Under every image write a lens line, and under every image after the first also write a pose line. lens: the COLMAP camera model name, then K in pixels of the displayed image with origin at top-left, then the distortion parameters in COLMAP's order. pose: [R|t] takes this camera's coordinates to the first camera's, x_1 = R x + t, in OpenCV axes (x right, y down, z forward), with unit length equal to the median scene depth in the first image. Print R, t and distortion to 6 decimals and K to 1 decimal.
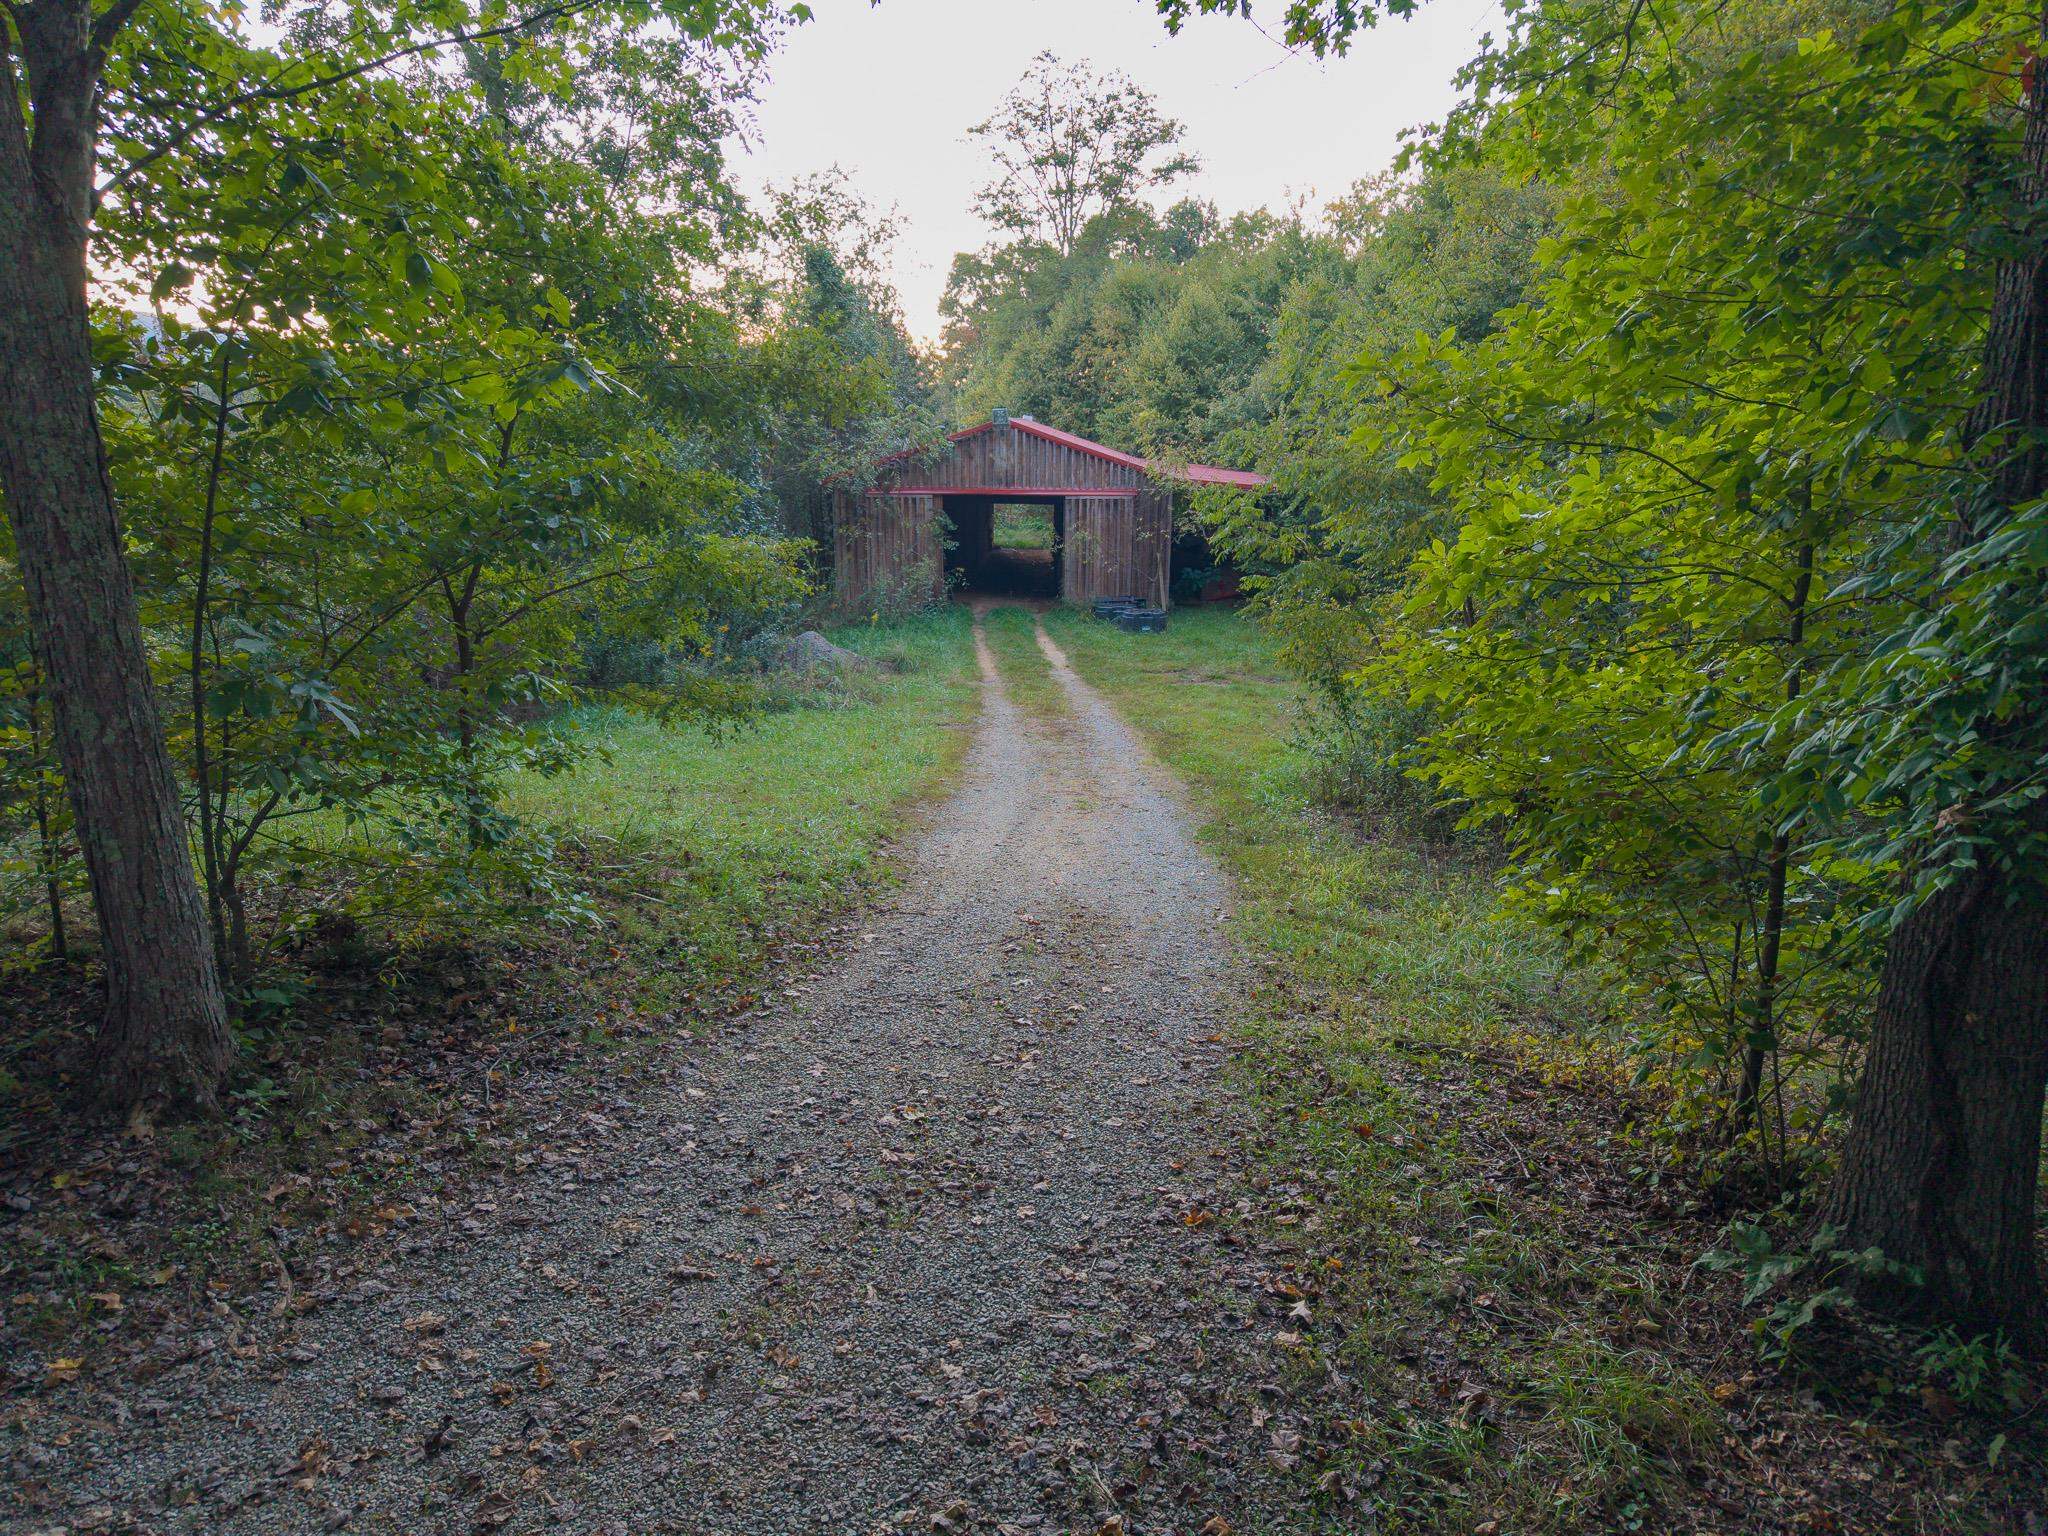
lens RADIAL K [[1378.8, 0, 1029.6], [0, 1378.8, 761.7], [0, 0, 1]] dist [0.034629, -0.037591]
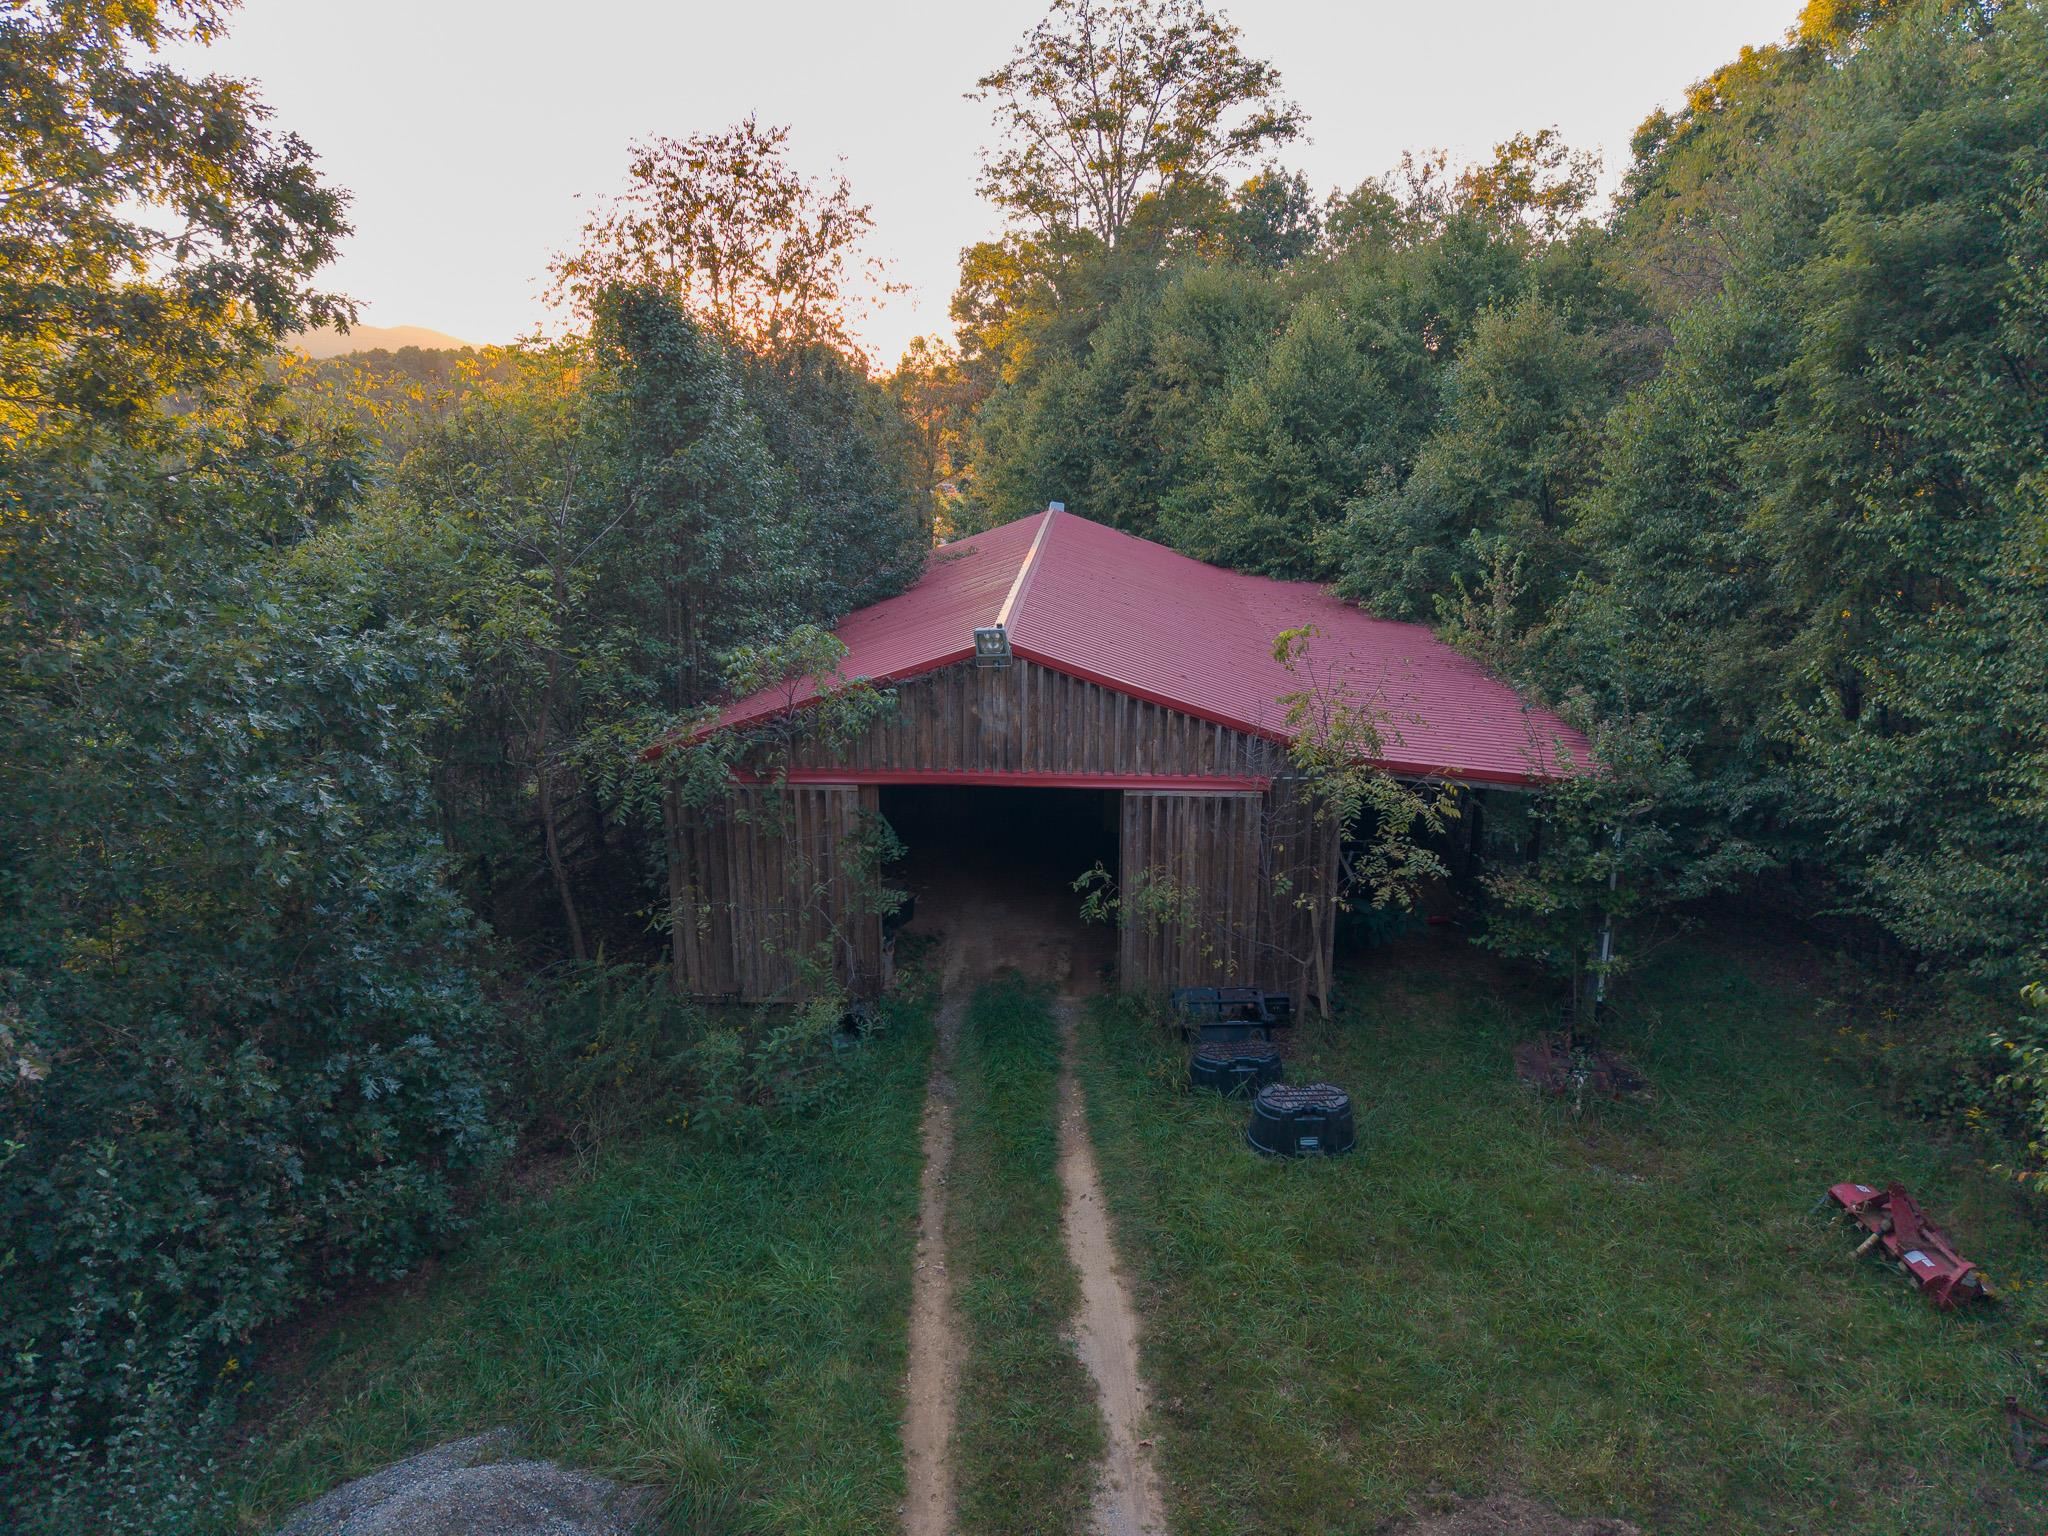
lens RADIAL K [[1378.8, 0, 1027.7], [0, 1378.8, 767.9], [0, 0, 1]] dist [0.034629, -0.037591]
pose [[0.999598, 0.002597, -0.028220, 0.002753], [-0.001976, 0.999755, 0.022024, -0.107147], [0.028271, -0.021960, 0.999359, 0.255853]]
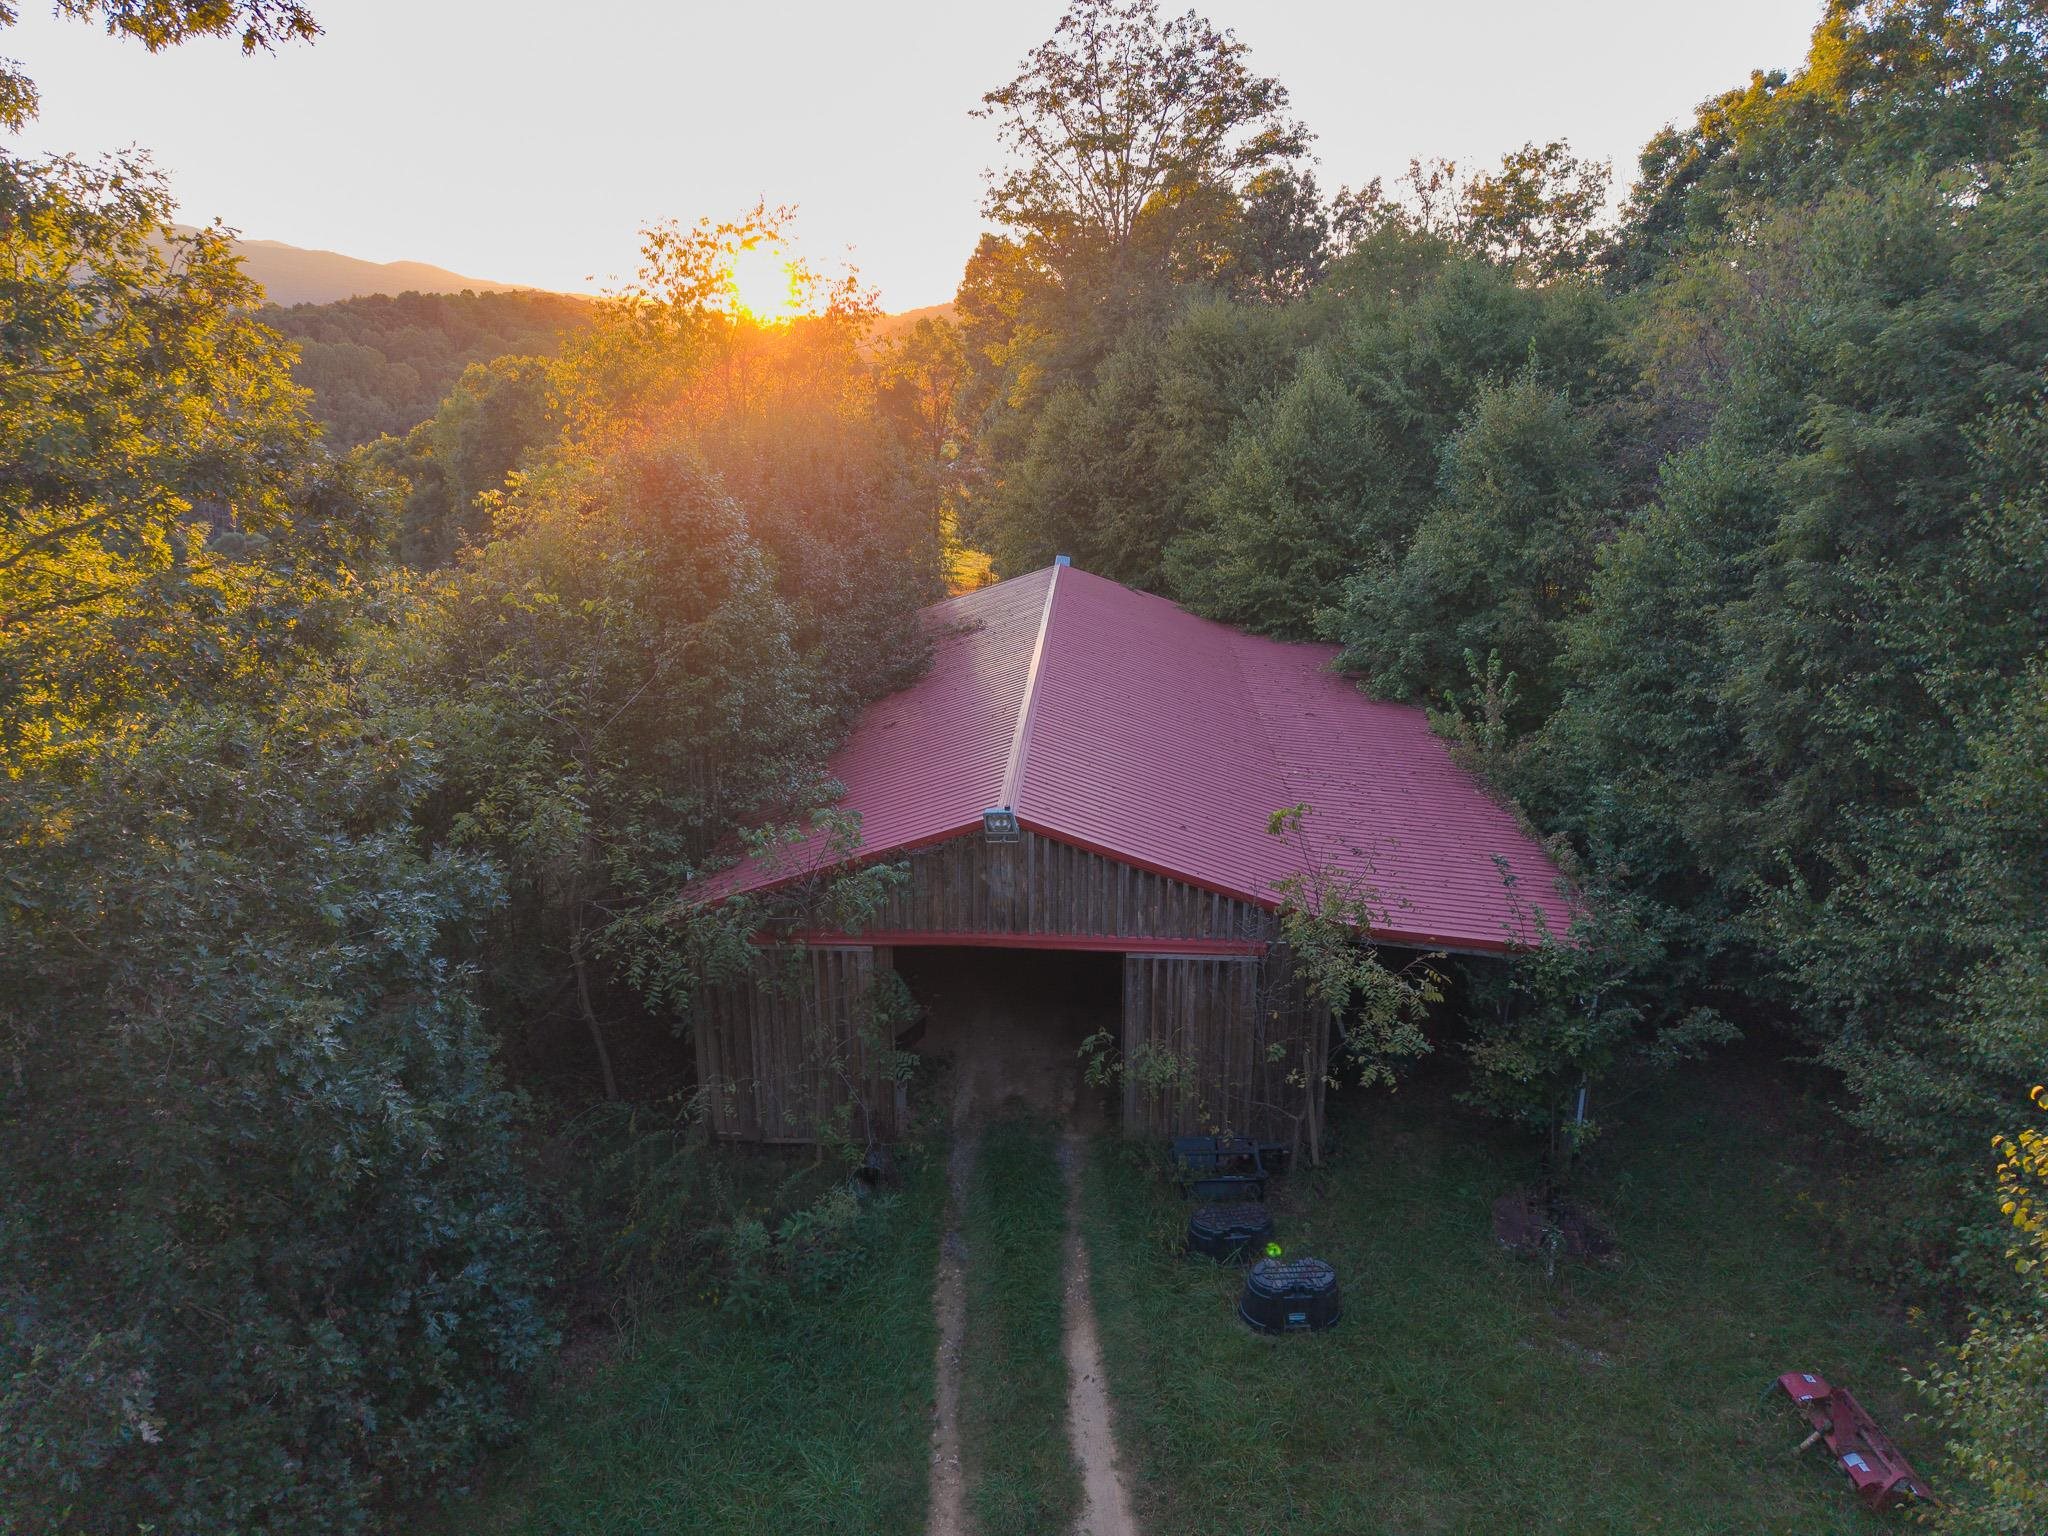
lens RADIAL K [[1378.8, 0, 1028.0], [0, 1378.8, 768.4], [0, 0, 1]] dist [0.034629, -0.037591]
pose [[0.999445, 0.002156, -0.033252, 0.003163], [0.000016, 0.997873, 0.065184, -0.149997], [0.033321, -0.065149, 0.997319, 0.245115]]
